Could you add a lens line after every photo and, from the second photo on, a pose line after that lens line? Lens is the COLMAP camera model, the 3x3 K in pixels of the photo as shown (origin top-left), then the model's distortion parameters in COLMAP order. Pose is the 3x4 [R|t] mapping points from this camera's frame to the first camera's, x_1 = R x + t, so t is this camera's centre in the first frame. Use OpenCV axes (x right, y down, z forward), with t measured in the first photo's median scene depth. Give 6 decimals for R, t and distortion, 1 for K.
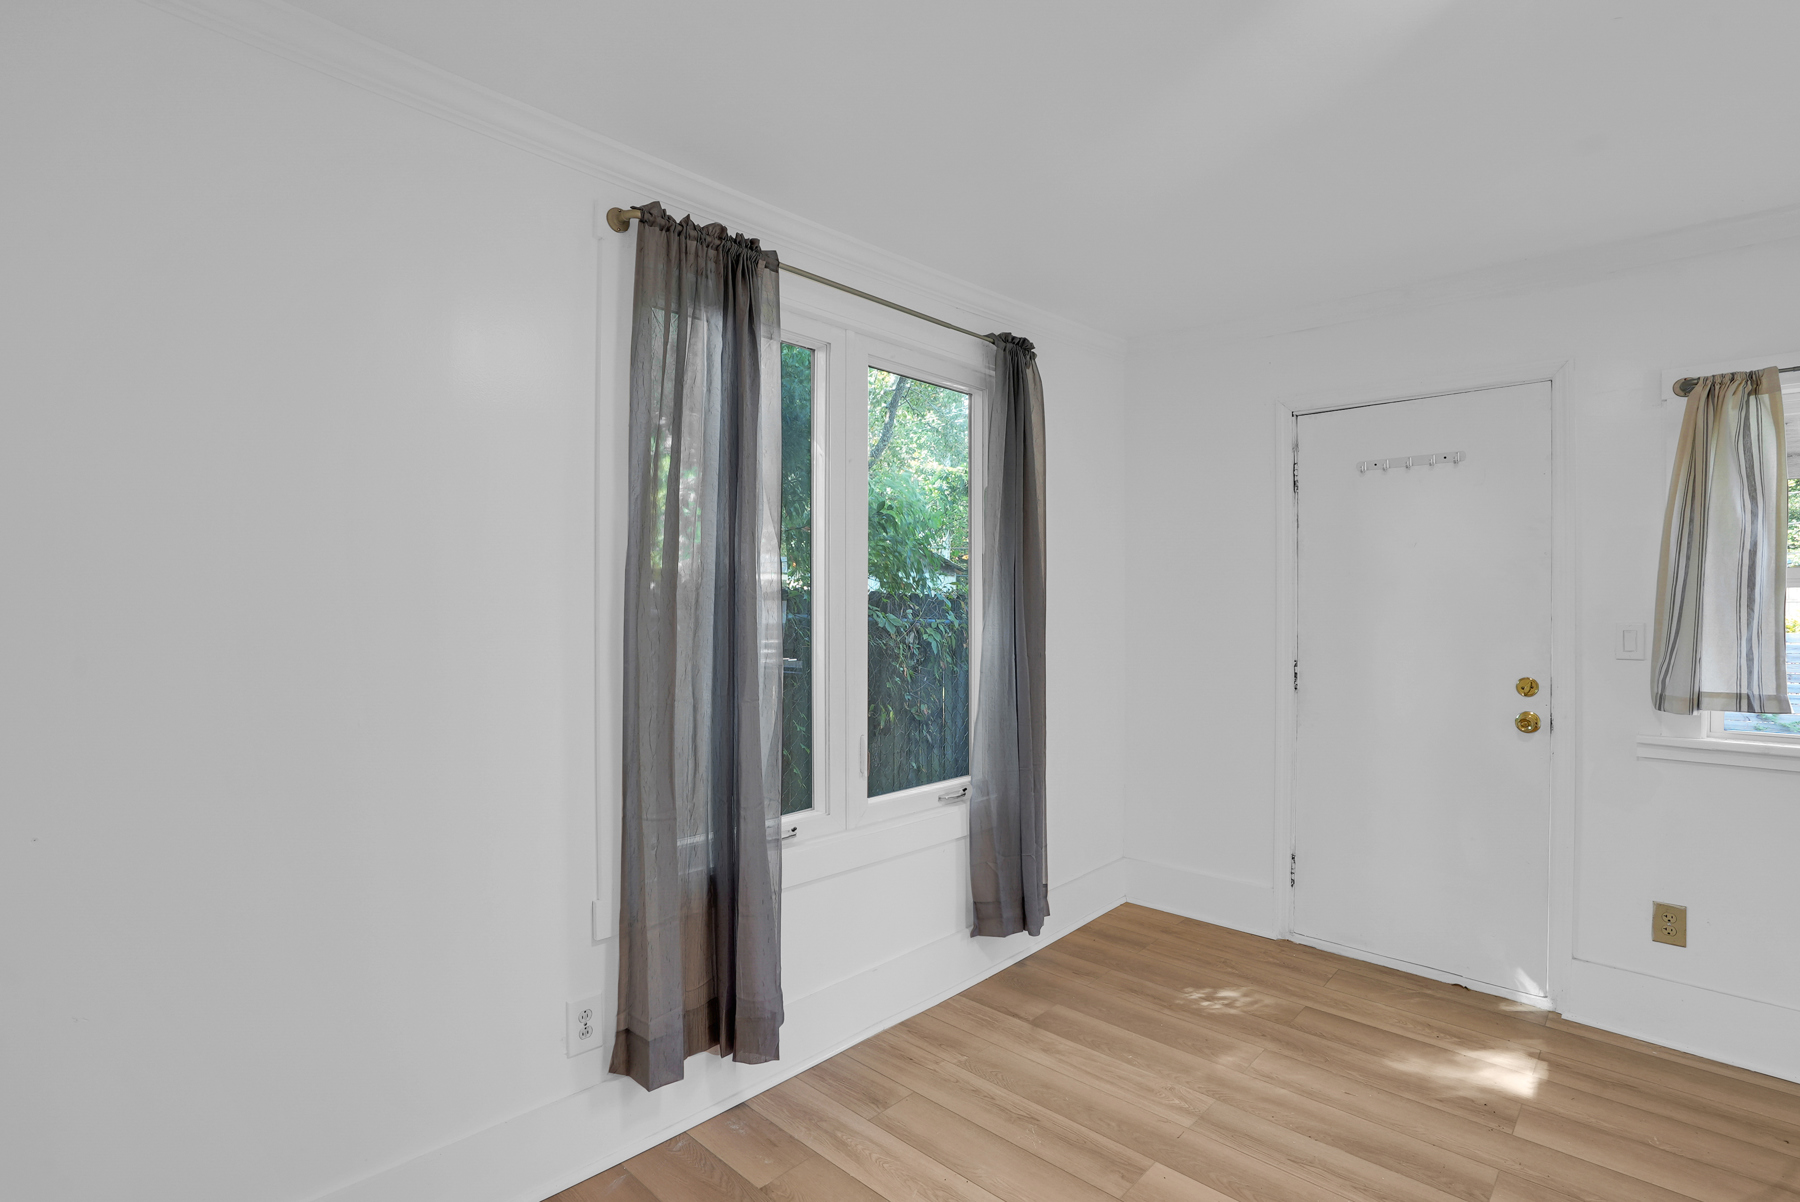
lens RADIAL K [[894.1, 0, 893.5], [0, 894.1, 603.9], [0, 0, 1]] dist [-0.002245, -0.000097]
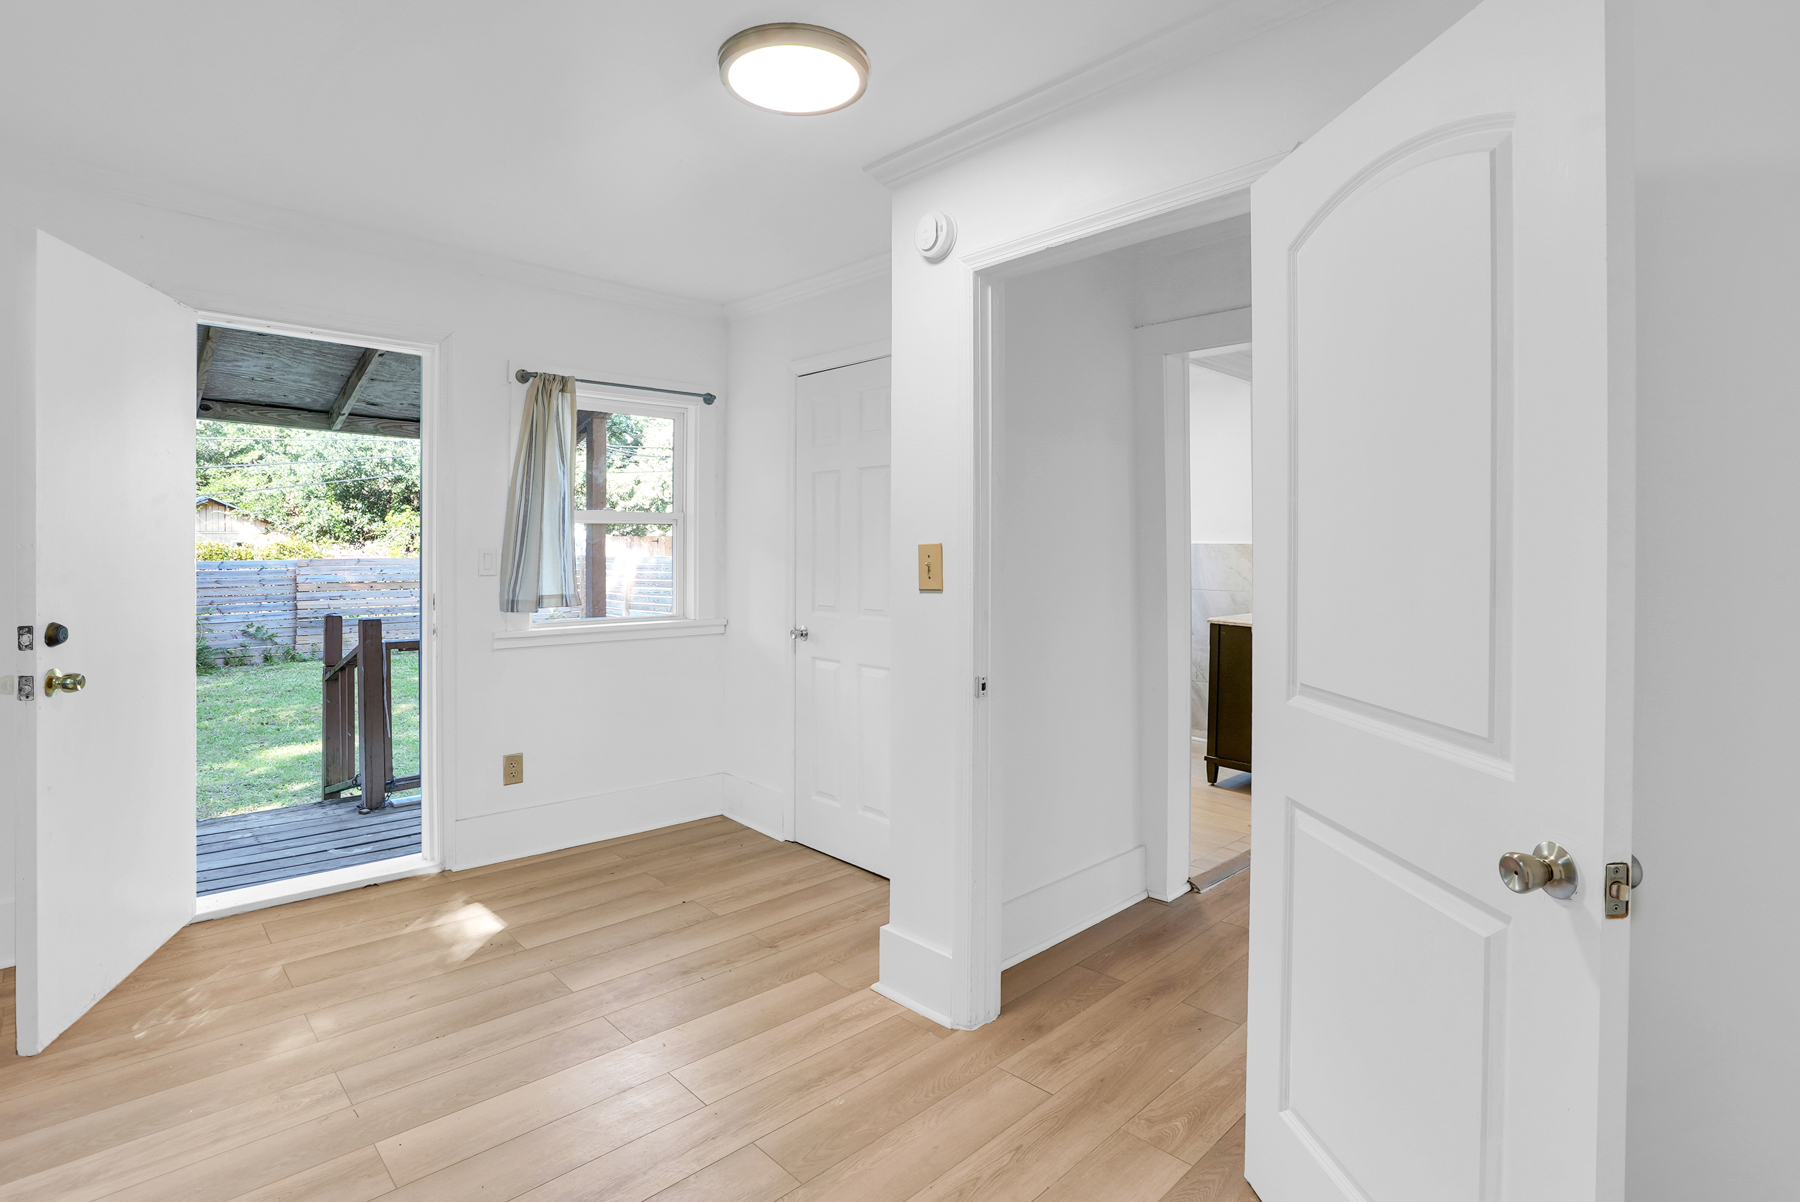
lens RADIAL K [[894.1, 0, 906.6], [0, 894.1, 547.7], [0, 0, 1]] dist [-0.002245, -0.000097]
pose [[0.056491, -0.007035, 0.998378, -0.479481], [-0.001573, 0.999973, 0.007135, 0.011986], [-0.998402, -0.001974, 0.056478, 0.345374]]
